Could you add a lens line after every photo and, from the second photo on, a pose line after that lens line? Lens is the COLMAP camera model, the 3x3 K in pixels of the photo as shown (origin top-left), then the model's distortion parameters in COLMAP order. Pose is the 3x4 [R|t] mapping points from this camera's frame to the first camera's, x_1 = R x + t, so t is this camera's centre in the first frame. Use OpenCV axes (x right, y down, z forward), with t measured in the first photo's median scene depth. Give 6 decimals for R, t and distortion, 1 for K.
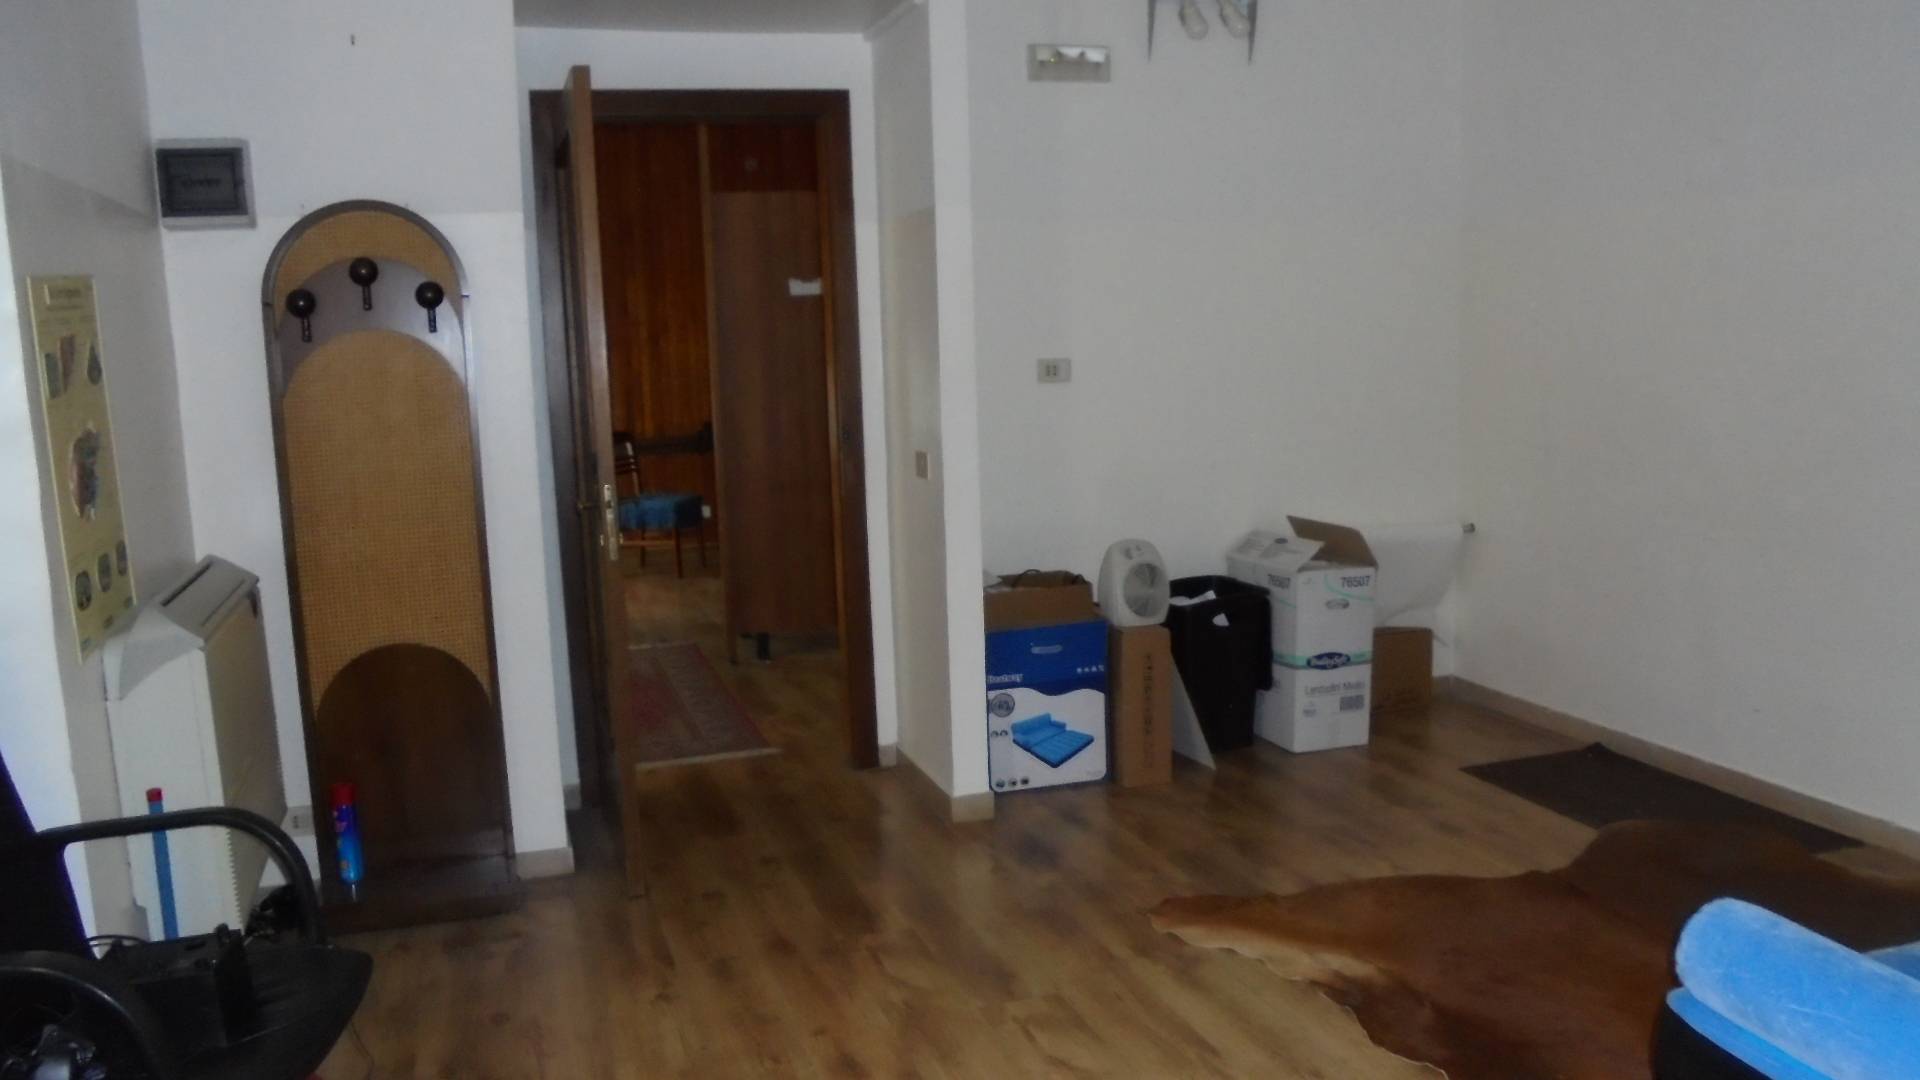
lens RADIAL K [[1515.5, 0, 960.0], [0, 1515.5, 540.0], [0, 0, 1]] dist [-0.002534, 0.003511]
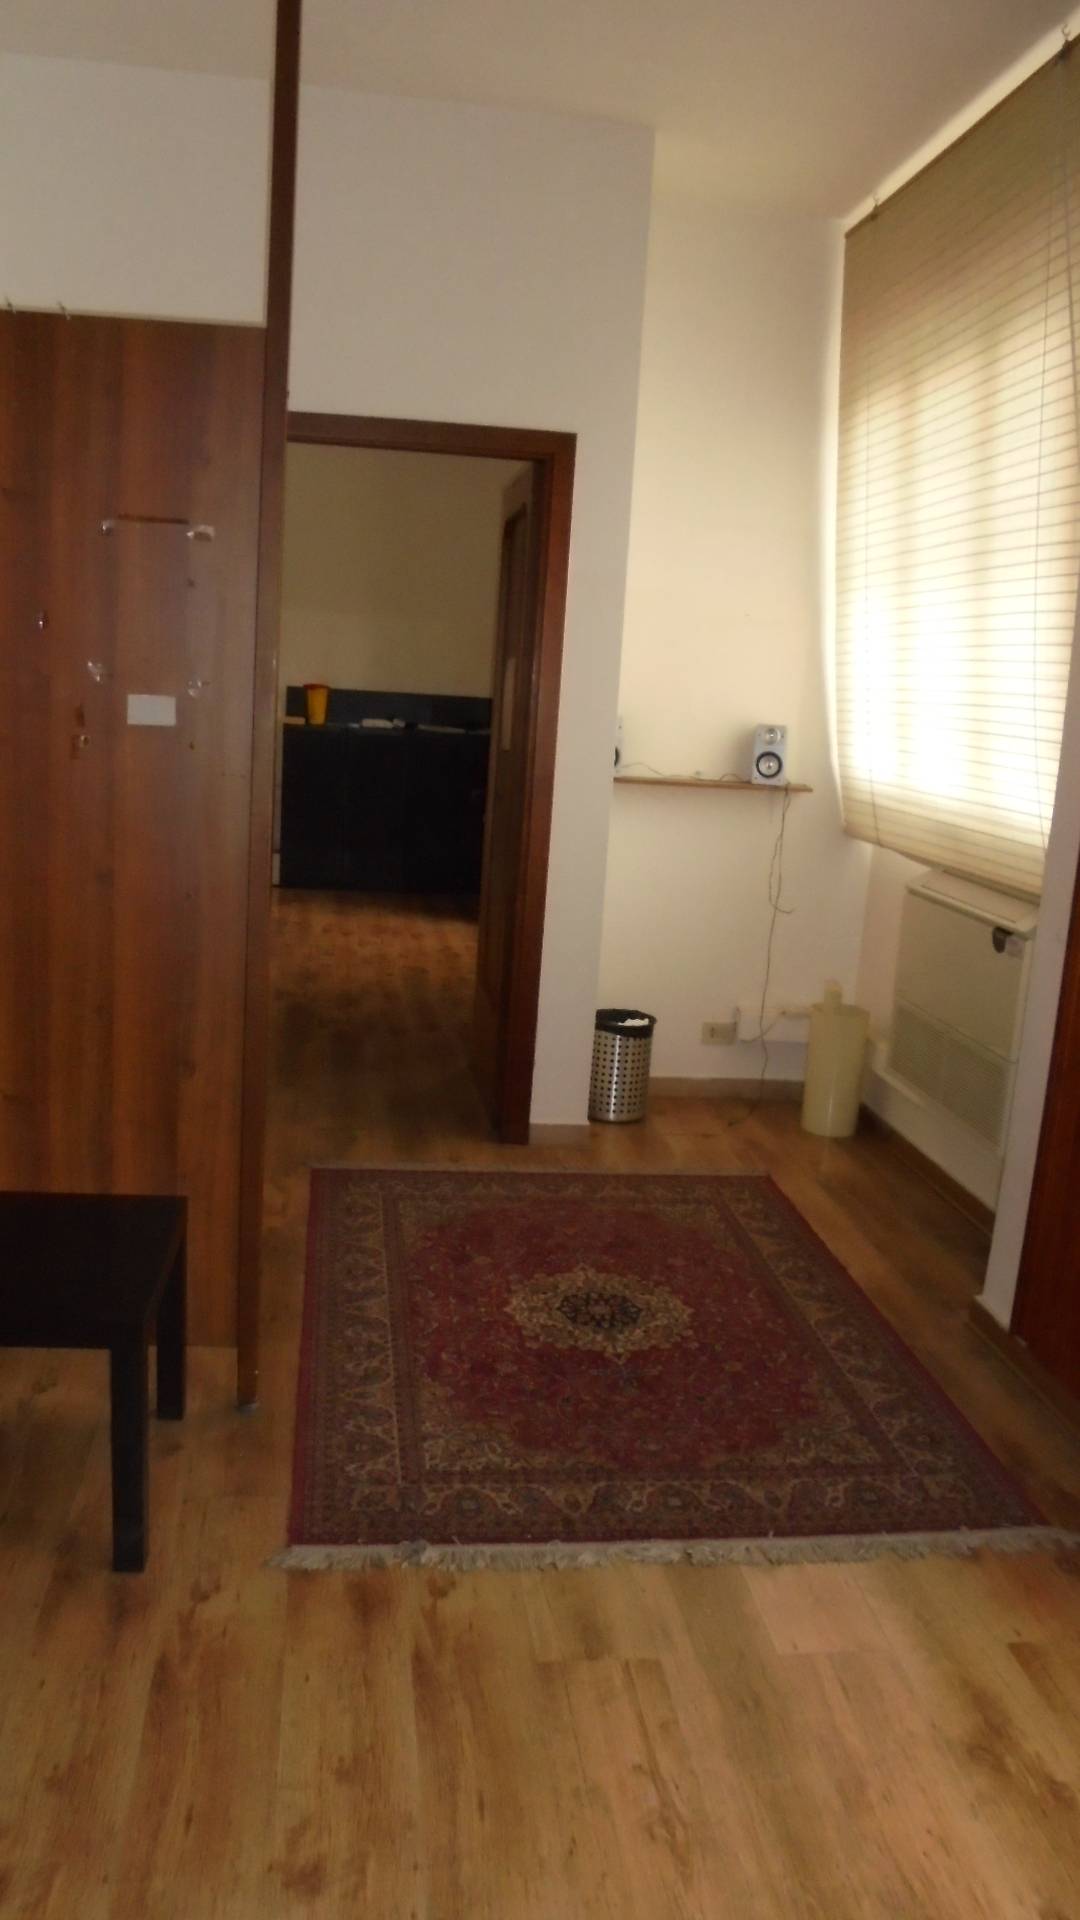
lens RADIAL K [[1515.5, 0, 540.0], [0, 1515.5, 960.0], [0, 0, 1]] dist [-0.002534, 0.003511]
pose [[-0.985113, -0.064399, 0.159389, -0.376025], [-0.007025, 0.941487, 0.336976, -0.294563], [-0.171763, 0.330840, -0.927924, 1.675884]]
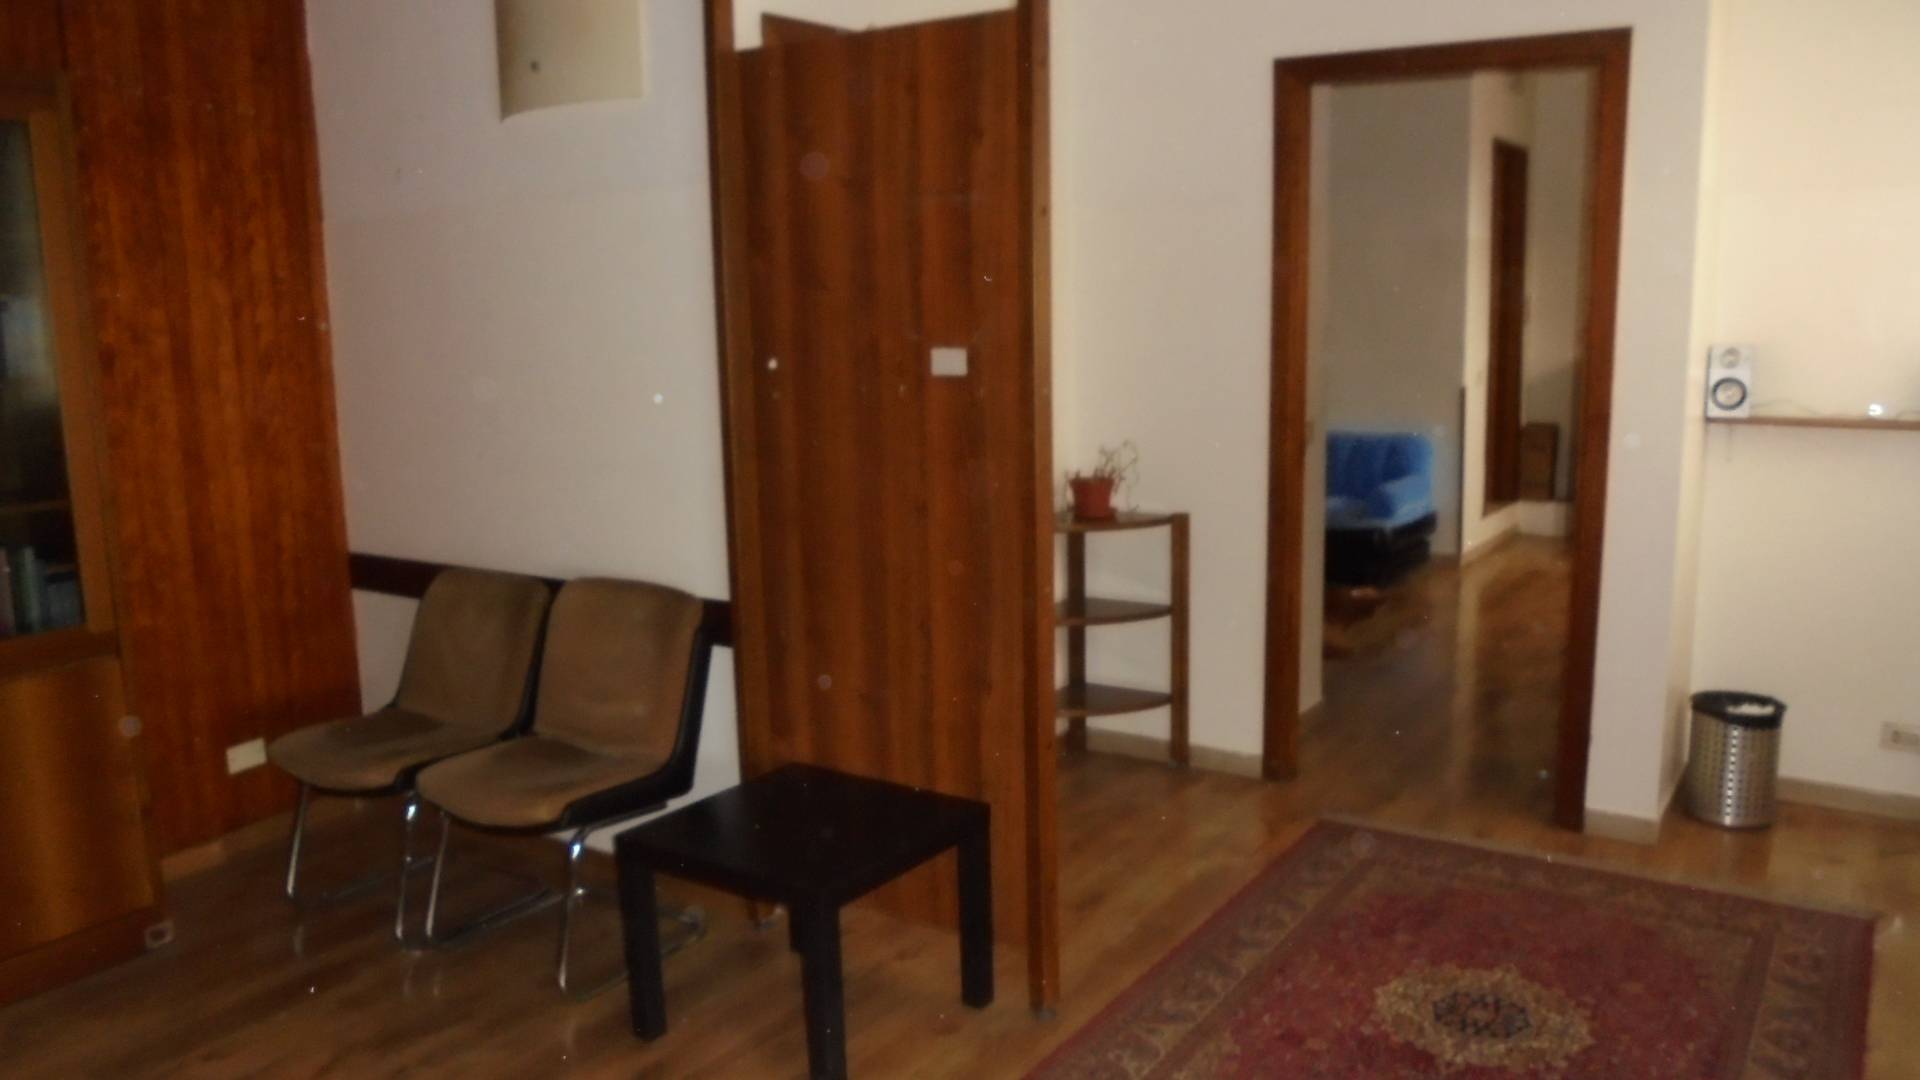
lens RADIAL K [[1515.5, 0, 960.0], [0, 1515.5, 540.0], [0, 0, 1]] dist [-0.002534, 0.003511]
pose [[-0.643236, -0.086340, 0.760785, -0.628853], [0.151598, 0.959590, 0.237077, -0.269749], [-0.750510, 0.267829, -0.604154, 1.549964]]
